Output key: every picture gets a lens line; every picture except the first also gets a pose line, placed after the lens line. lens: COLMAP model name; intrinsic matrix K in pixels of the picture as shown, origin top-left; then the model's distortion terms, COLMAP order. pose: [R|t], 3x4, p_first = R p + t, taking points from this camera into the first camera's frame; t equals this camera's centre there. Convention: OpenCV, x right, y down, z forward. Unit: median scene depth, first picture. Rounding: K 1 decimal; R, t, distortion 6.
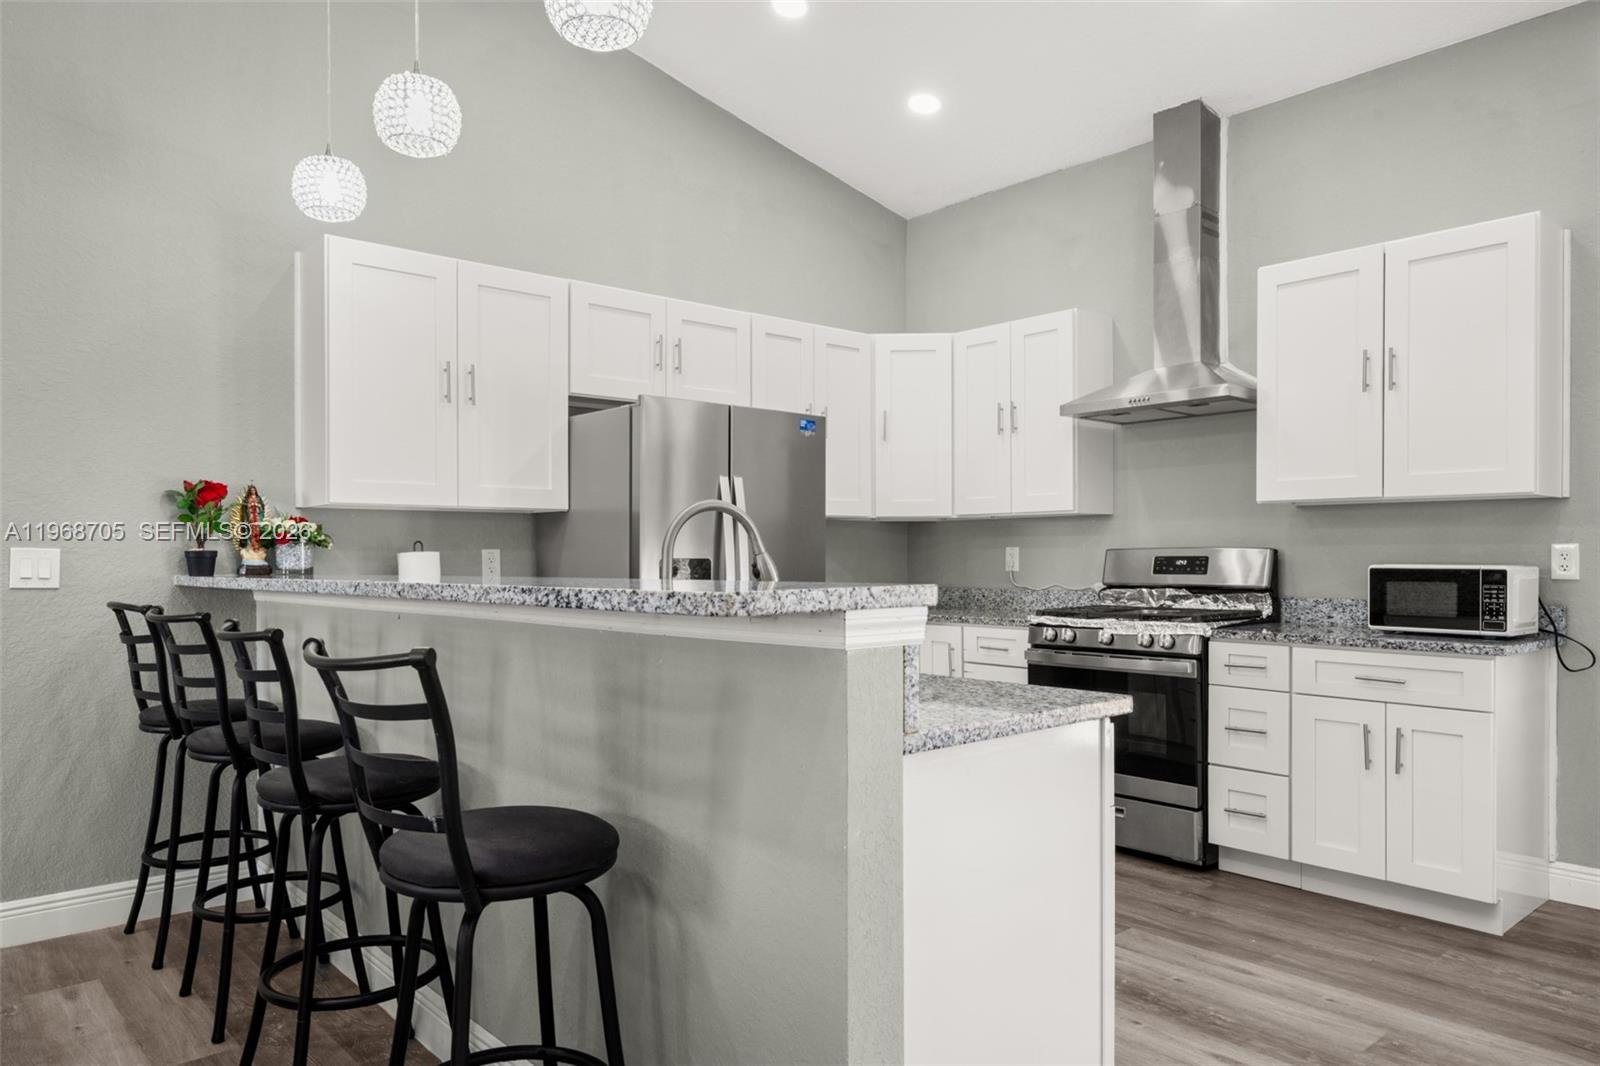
lens RADIAL K [[1070.8, 0, 787.5], [0, 1070.8, 555.4], [0, 0, 1]] dist [0.001586, 0.005076]
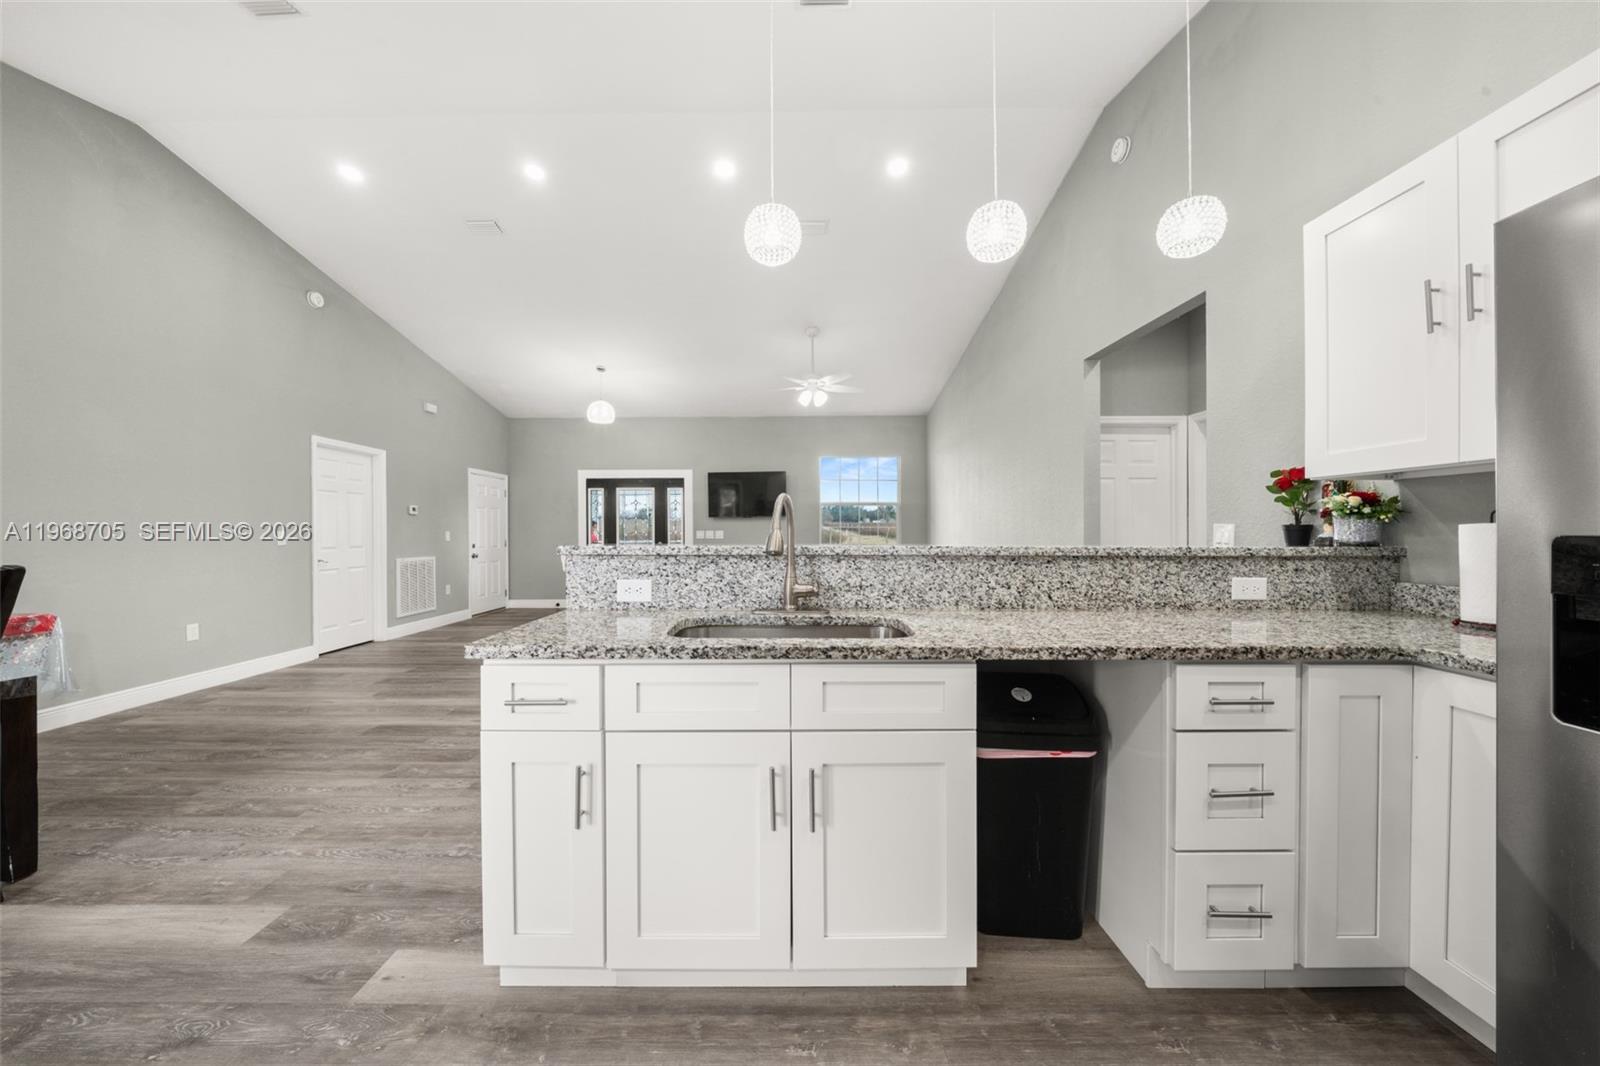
lens RADIAL K [[554.1, 0, 782.7], [0, 554.1, 529.6], [0, 0, 1]] dist [-0.009638, 0.001240]
pose [[-0.670047, 0.002355, -0.742315, 0.285407], [0.004640, 0.999989, -0.001015, -0.001034], [0.742304, -0.004125, -0.670050, 0.883502]]
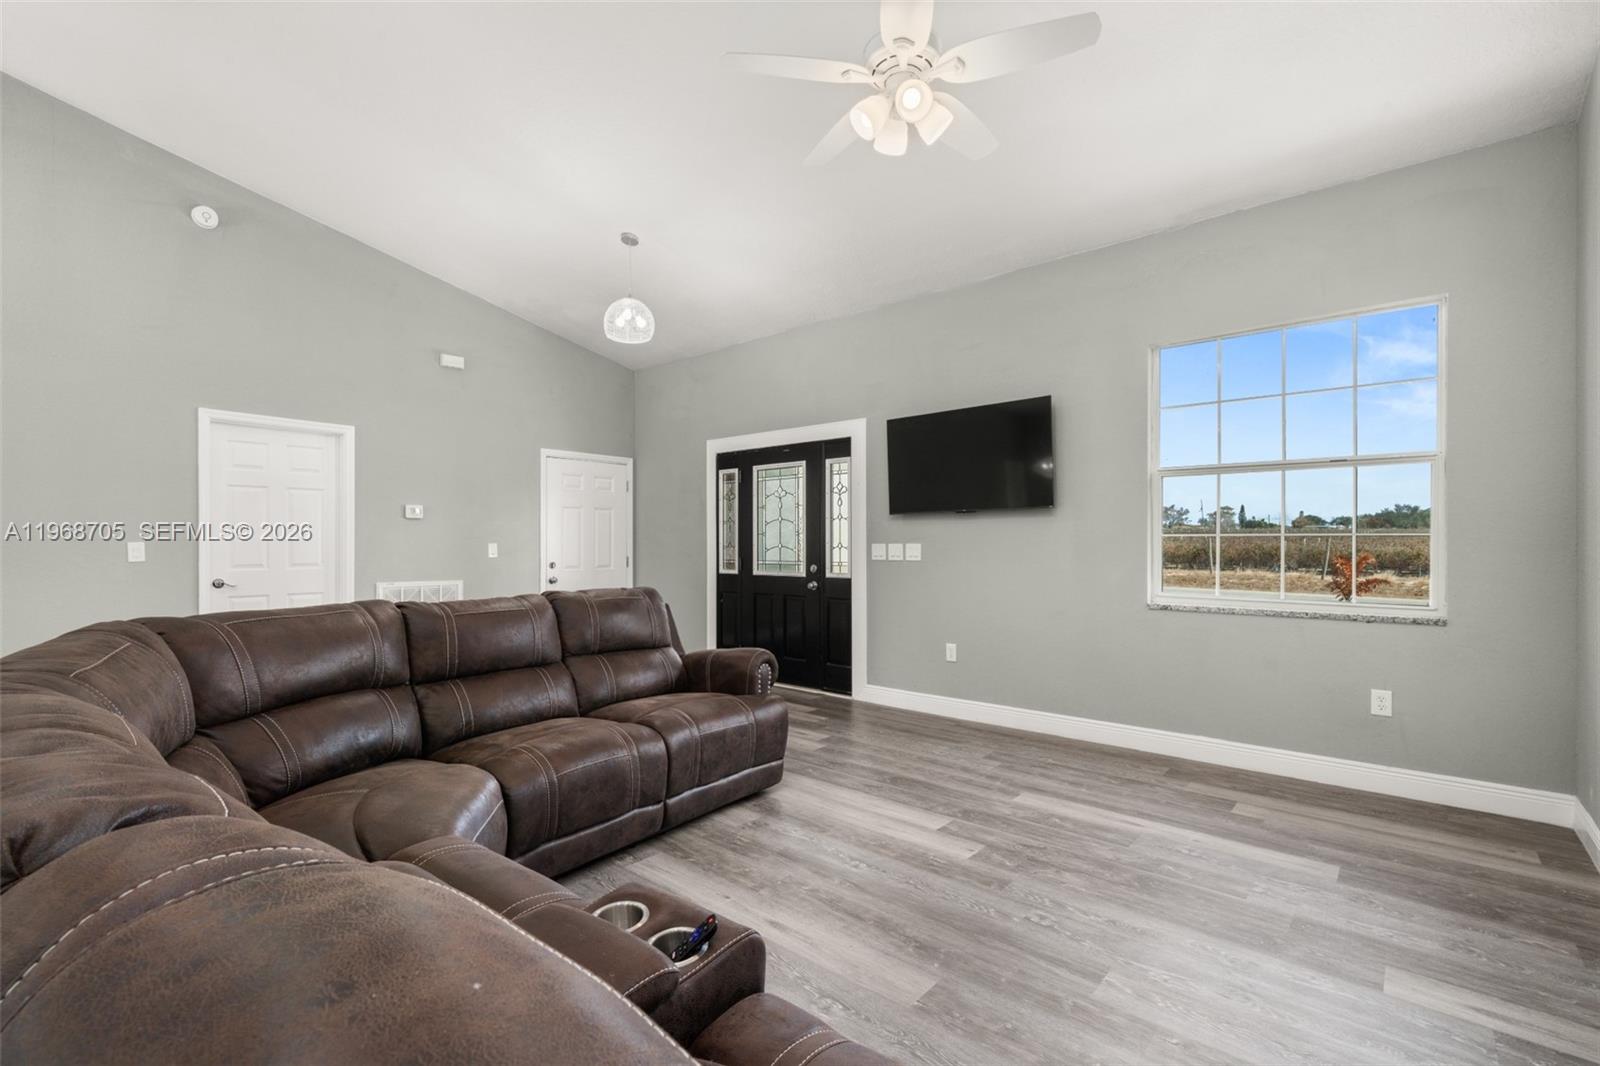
lens RADIAL K [[722.0, 0, 776.5], [0, 722.0, 538.3], [0, 0, 1]] dist [0.004733, -0.000928]
pose [[-0.992604, 0.002377, -0.121371, -0.764592], [0.003377, 0.999962, -0.008036, 0.000833], [0.121347, -0.008386, -0.992575, 0.516670]]
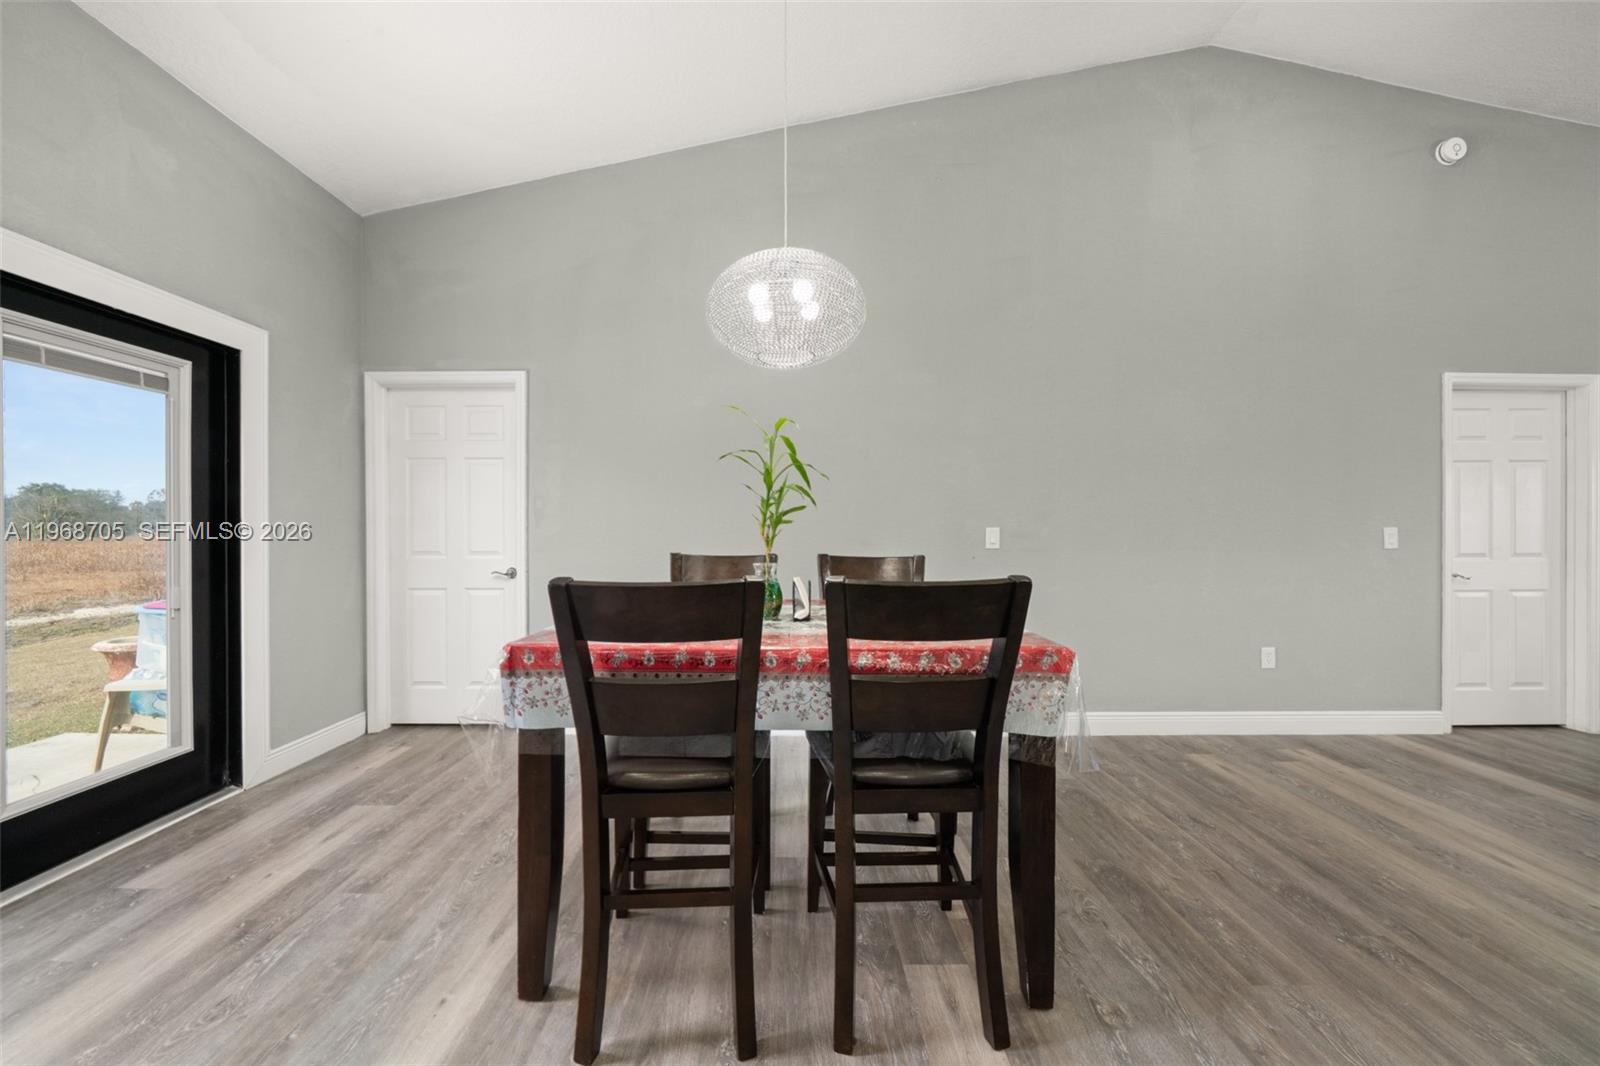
lens RADIAL K [[554.1, 0, 787.0], [0, 554.1, 536.0], [0, 0, 1]] dist [-0.009638, 0.001240]
pose [[-0.757427, -0.000245, 0.652920, 0.270409], [0.004297, 0.999976, 0.005360, -0.001013], [-0.652906, 0.006866, -0.757408, 0.433082]]
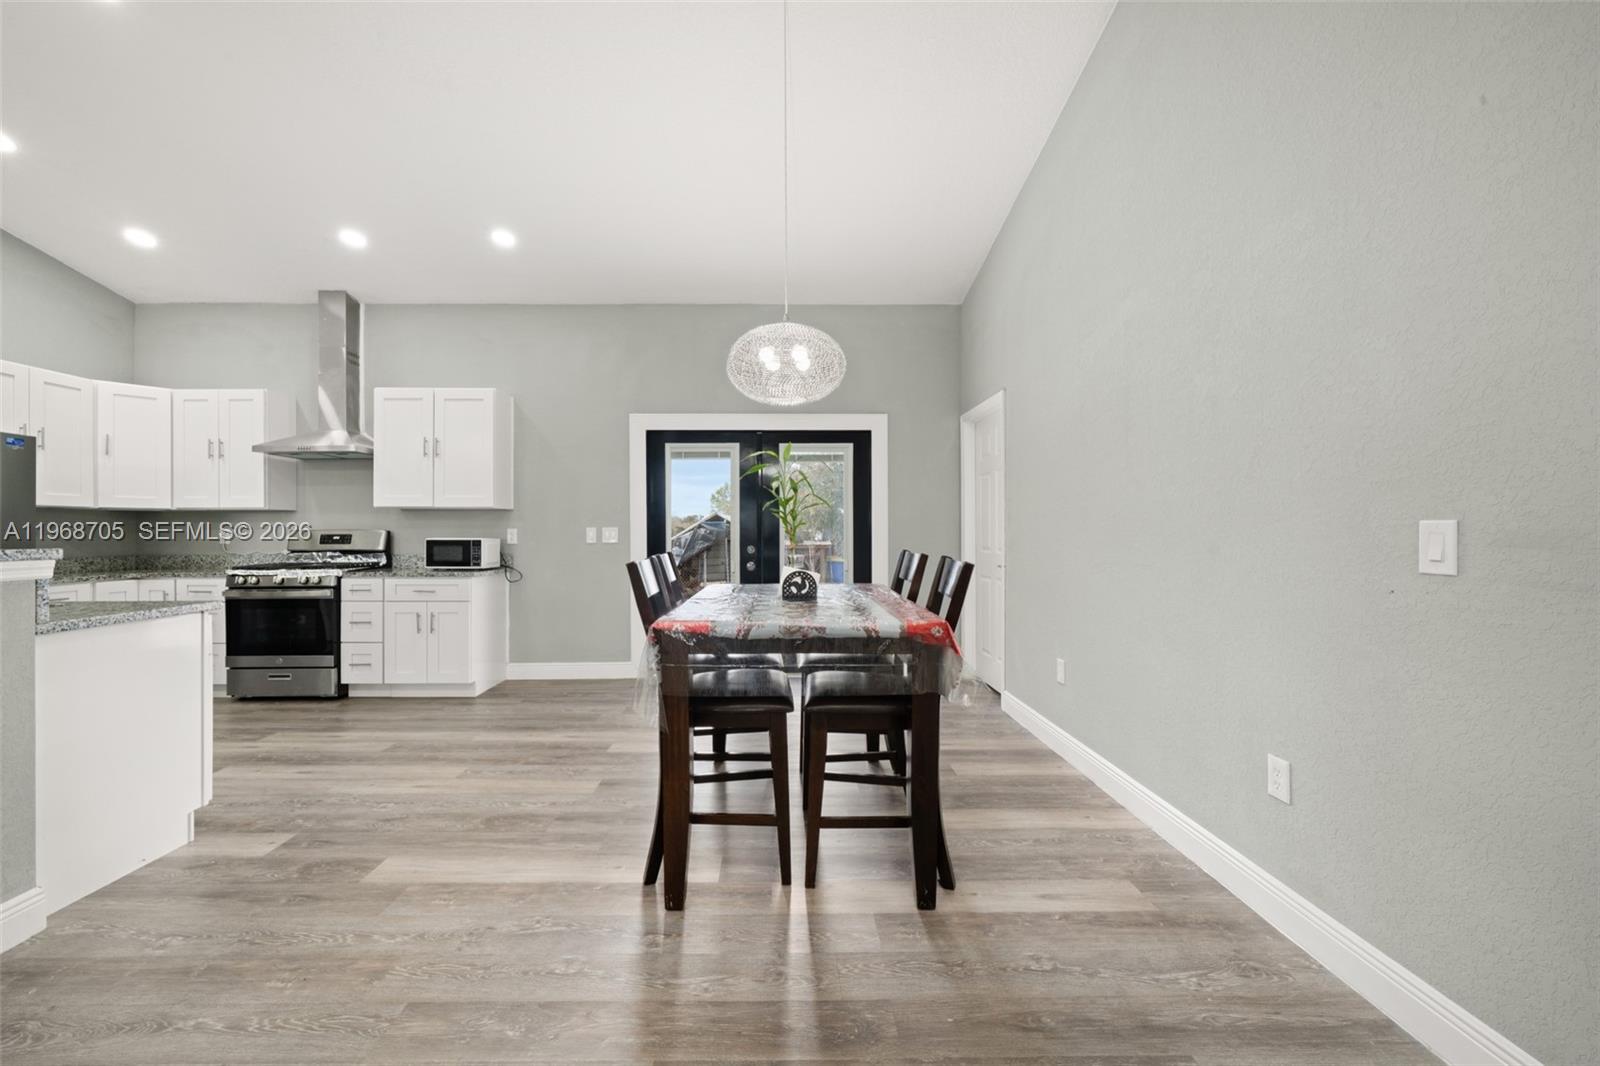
lens RADIAL K [[626.0, 0, 781.3], [0, 626.0, 533.8], [0, 0, 1]] dist [-0.002781, 0.000270]
pose [[0.647417, -0.000257, 0.762136, 0.049631], [0.000257, 1.000000, 0.000119, -0.000114], [-0.762136, 0.000119, 0.647417, -0.326134]]
